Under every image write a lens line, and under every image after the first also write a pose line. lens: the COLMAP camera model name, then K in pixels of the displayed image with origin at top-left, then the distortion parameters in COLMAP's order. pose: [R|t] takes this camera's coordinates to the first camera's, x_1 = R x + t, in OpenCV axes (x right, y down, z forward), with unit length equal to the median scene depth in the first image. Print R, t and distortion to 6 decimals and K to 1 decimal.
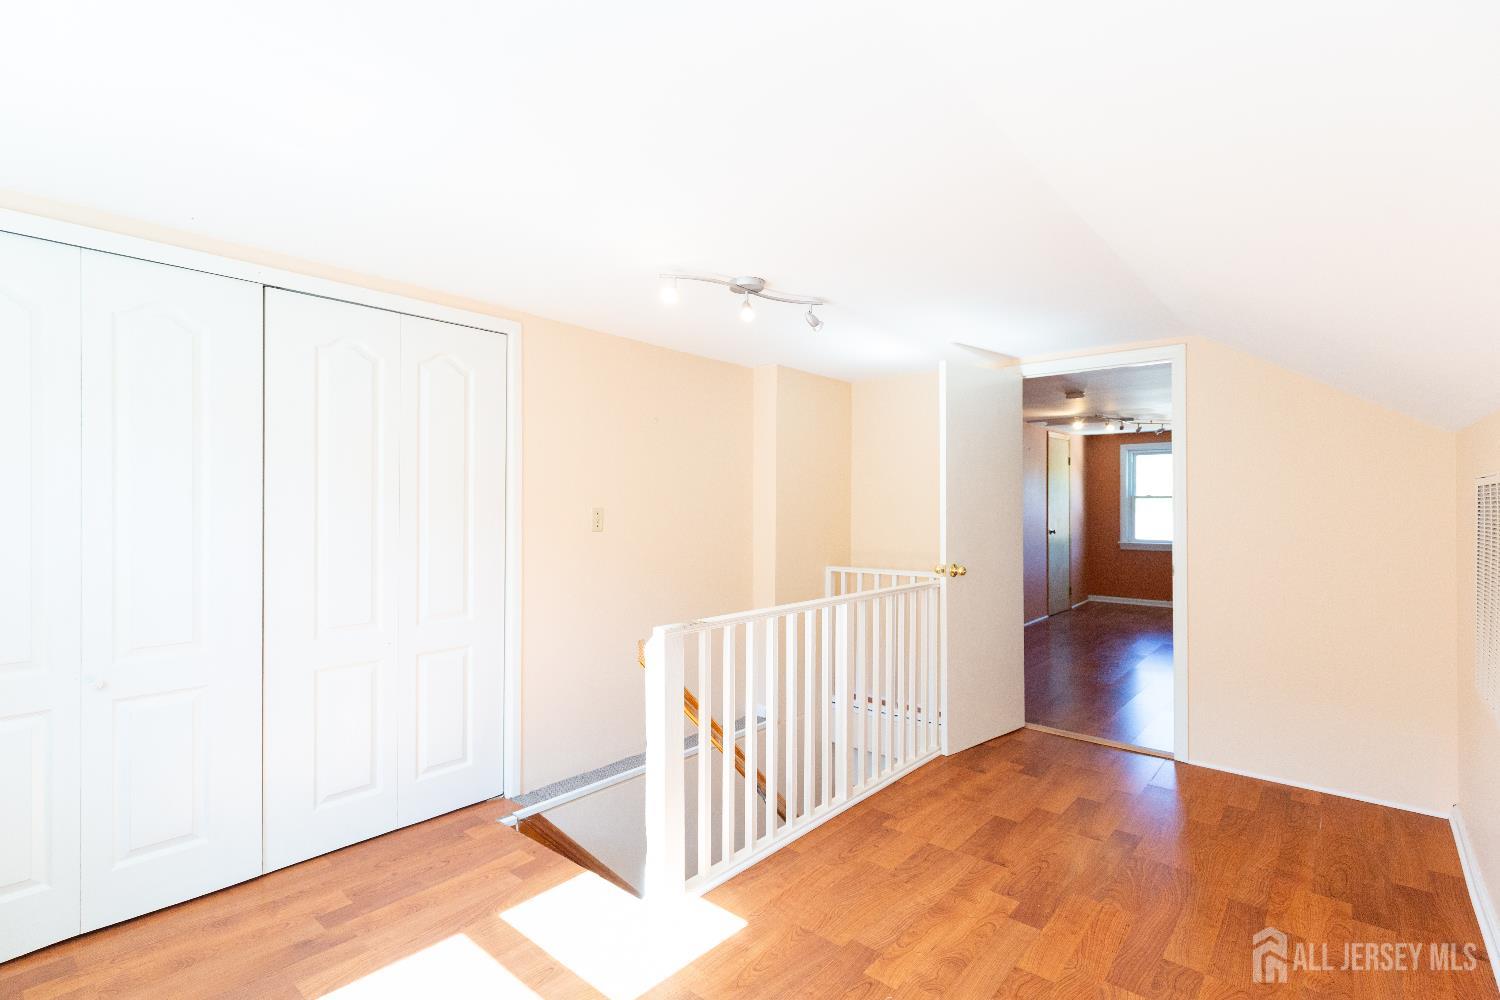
lens RADIAL K [[699.0, 0, 750.0], [0, 699.0, 500.0], [0, 0, 1]] dist [0.002472, 0.000350]
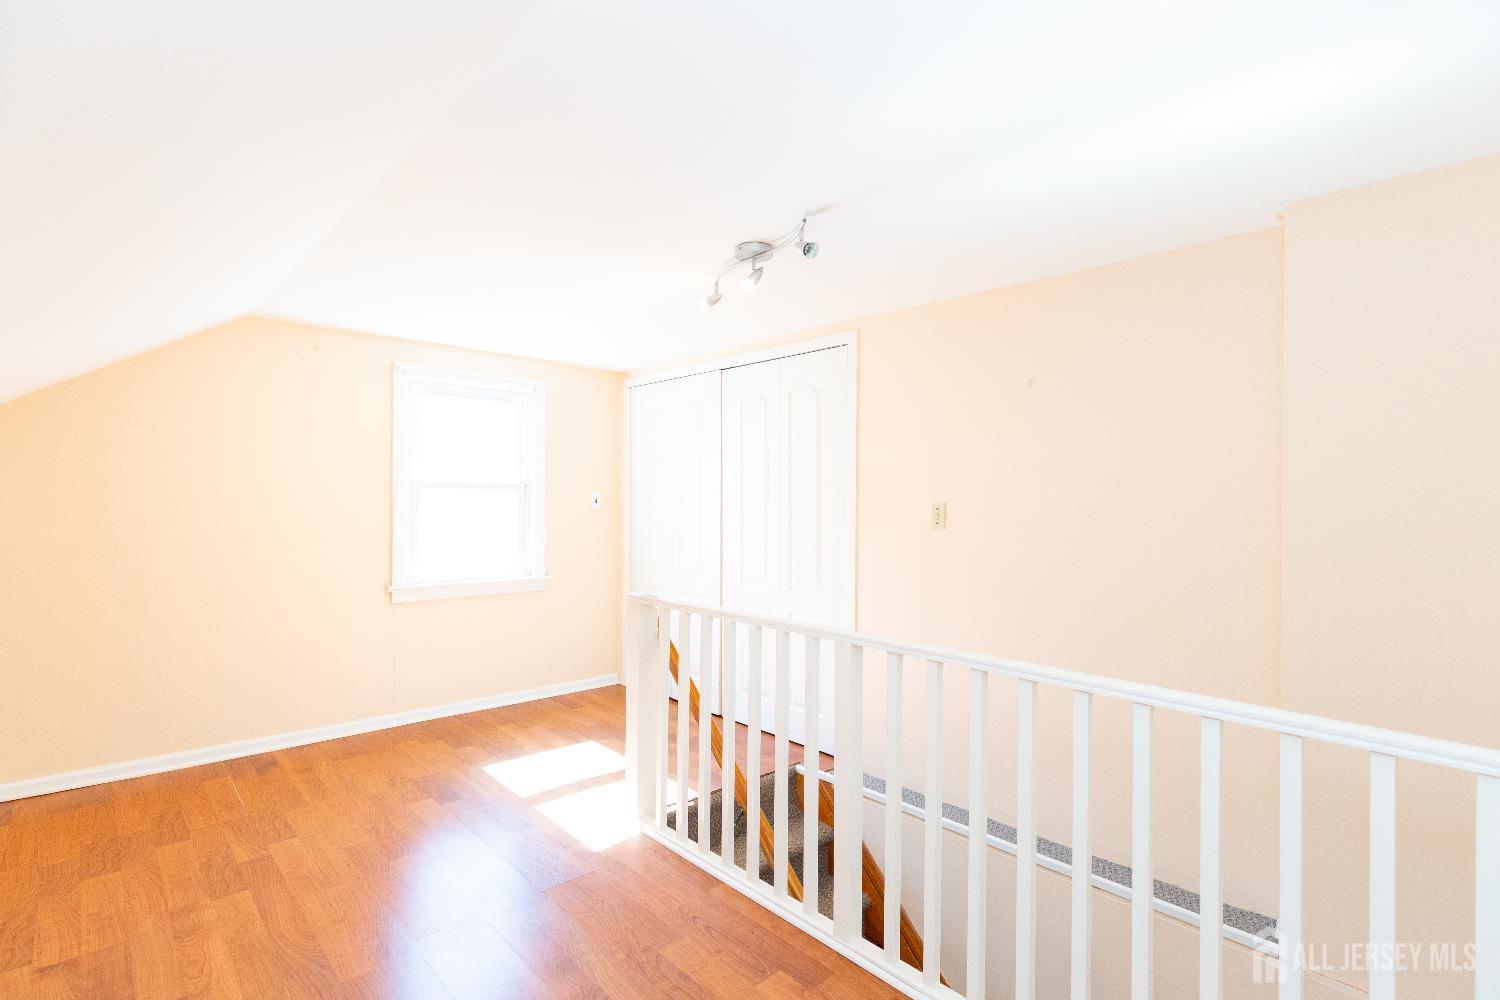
lens RADIAL K [[714.3, 0, 694.2], [0, 714.3, 500.2], [0, 0, 1]] dist [0.002550, 0.000248]
pose [[-0.150558, -0.007788, -0.988571, 1.002290], [-0.003366, 0.999967, -0.007365, 0.022549], [0.988595, 0.002218, -0.150579, 1.160570]]
